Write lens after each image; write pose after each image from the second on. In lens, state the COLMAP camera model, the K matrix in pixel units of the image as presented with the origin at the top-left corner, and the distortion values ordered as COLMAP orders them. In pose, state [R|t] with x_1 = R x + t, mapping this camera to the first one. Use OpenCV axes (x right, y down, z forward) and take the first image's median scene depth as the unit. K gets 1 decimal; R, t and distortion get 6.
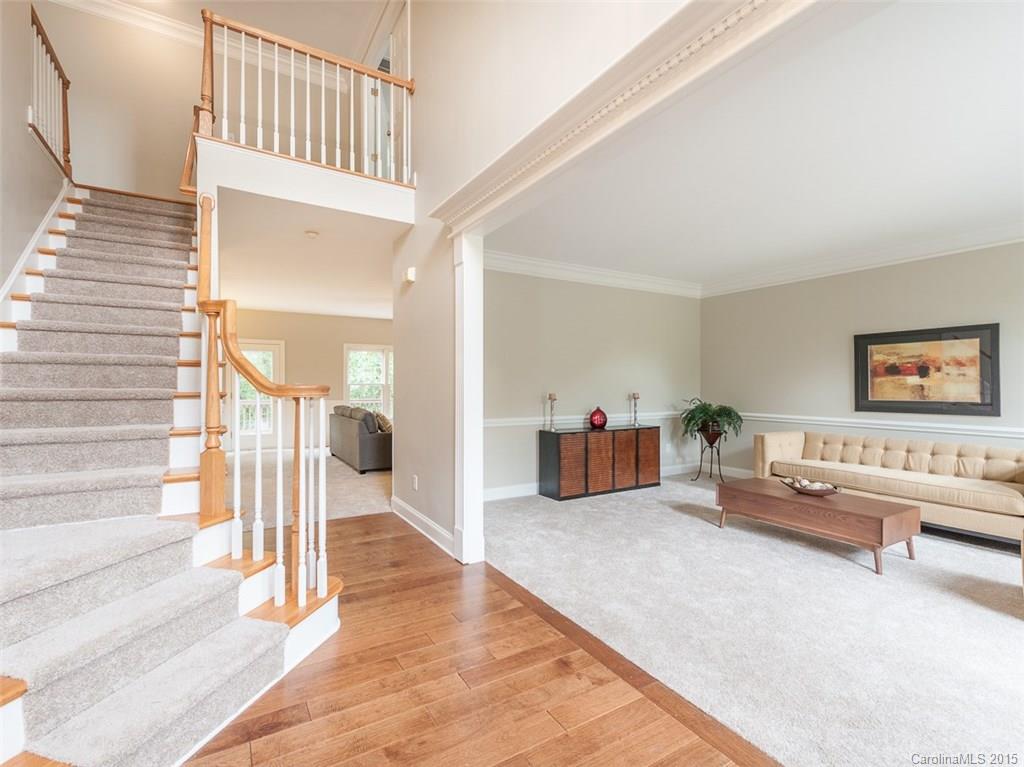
lens RADIAL K [[450.7, 0, 489.3], [0, 450.7, 383.5], [0, 0, 1]] dist [0.012745, -0.005662]
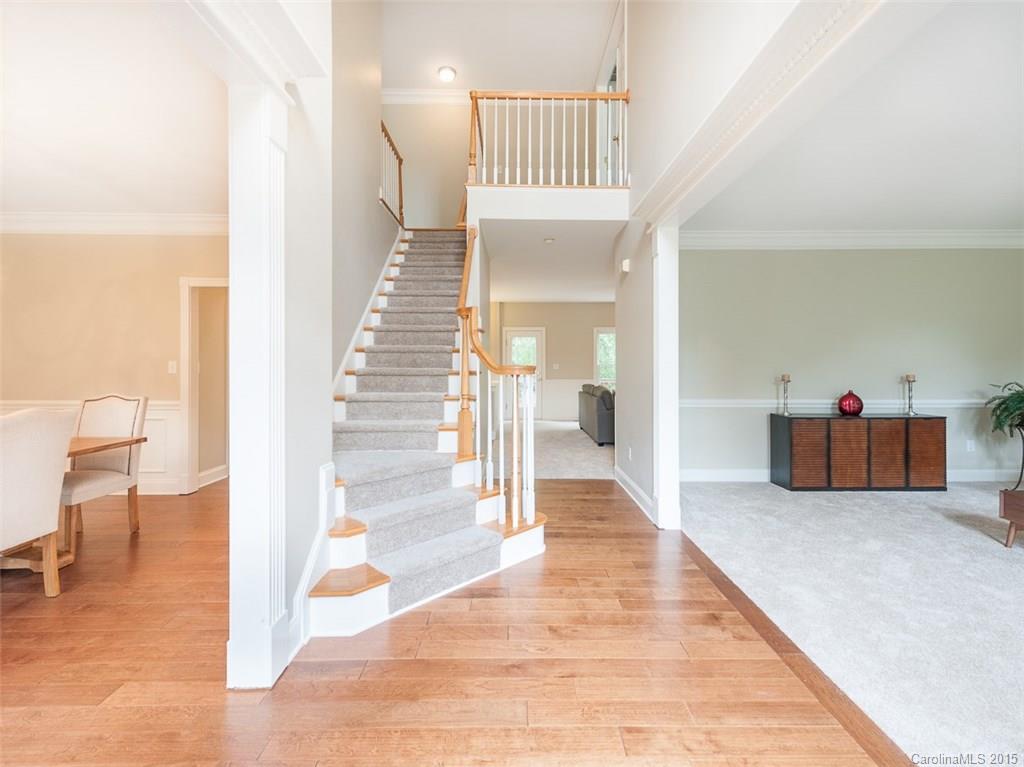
lens RADIAL K [[459.4, 0, 513.7], [0, 459.4, 363.3], [0, 0, 1]] dist [0.000804, -0.003329]
pose [[0.859835, -0.003304, -0.510561, 0.158454], [0.002656, 0.999994, -0.001997, -0.000549], [0.510564, 0.000361, 0.859839, -0.107427]]
